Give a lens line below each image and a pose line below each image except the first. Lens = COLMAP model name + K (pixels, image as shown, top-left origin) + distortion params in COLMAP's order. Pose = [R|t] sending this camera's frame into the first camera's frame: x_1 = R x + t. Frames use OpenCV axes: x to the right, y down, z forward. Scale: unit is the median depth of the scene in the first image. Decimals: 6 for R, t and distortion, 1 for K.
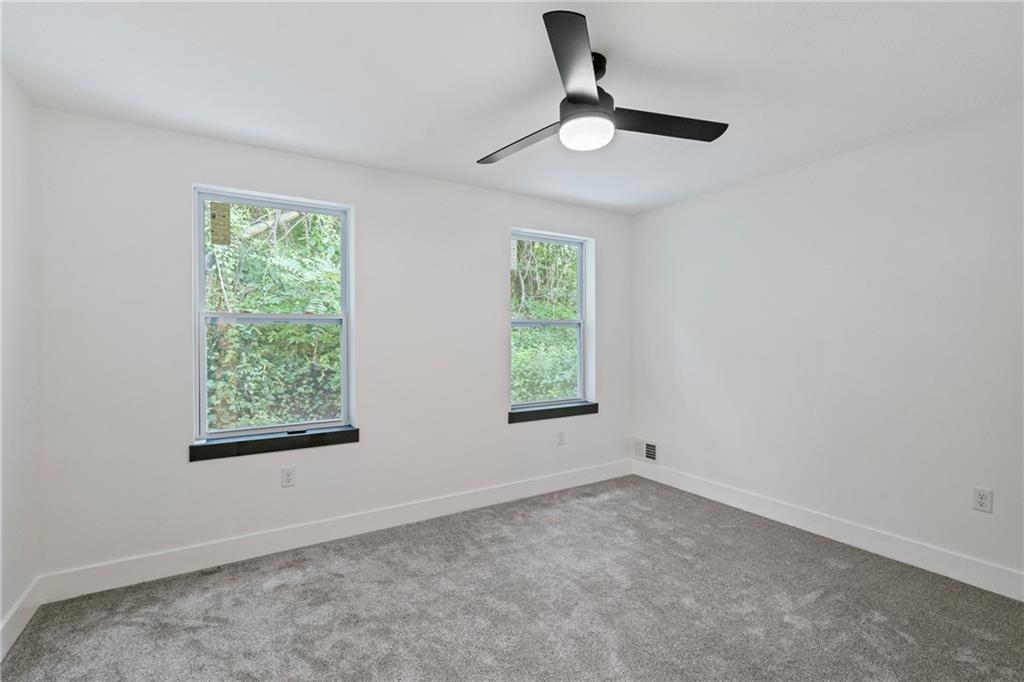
lens RADIAL K [[469.8, 0, 513.2], [0, 469.8, 336.5], [0, 0, 1]] dist [0.001967, 0.000195]
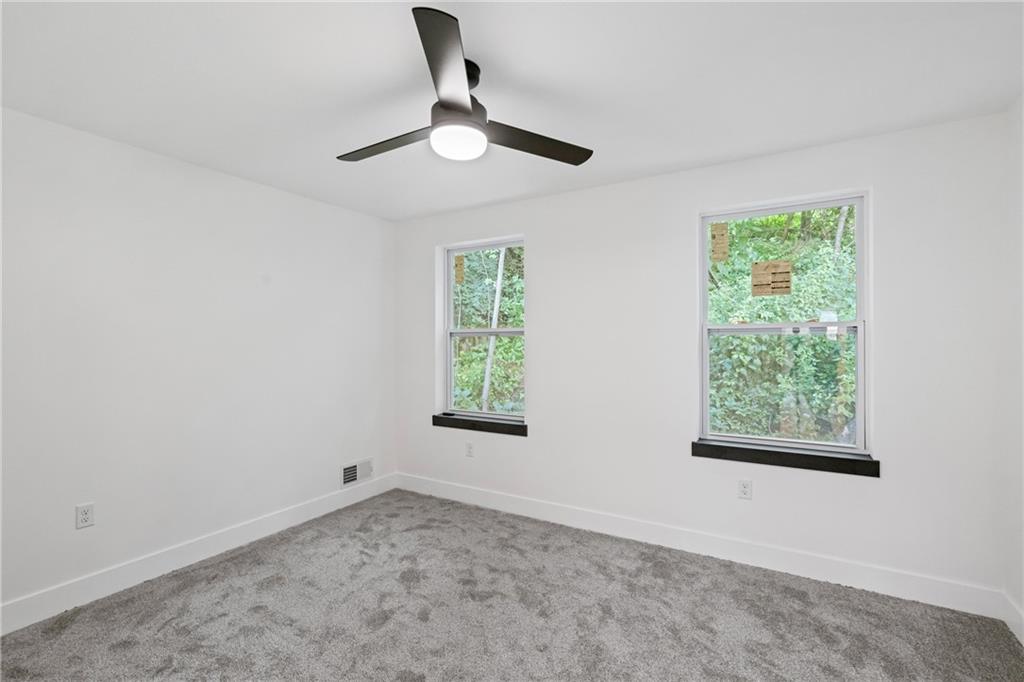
lens RADIAL K [[457.7, 0, 483.9], [0, 457.7, 347.9], [0, 0, 1]] dist [-0.001842, -0.000249]
pose [[0.437376, 0.007688, -0.899246, 0.738710], [-0.004276, 0.999970, 0.006469, 0.000334], [0.899269, 0.001015, 0.437396, 0.483654]]
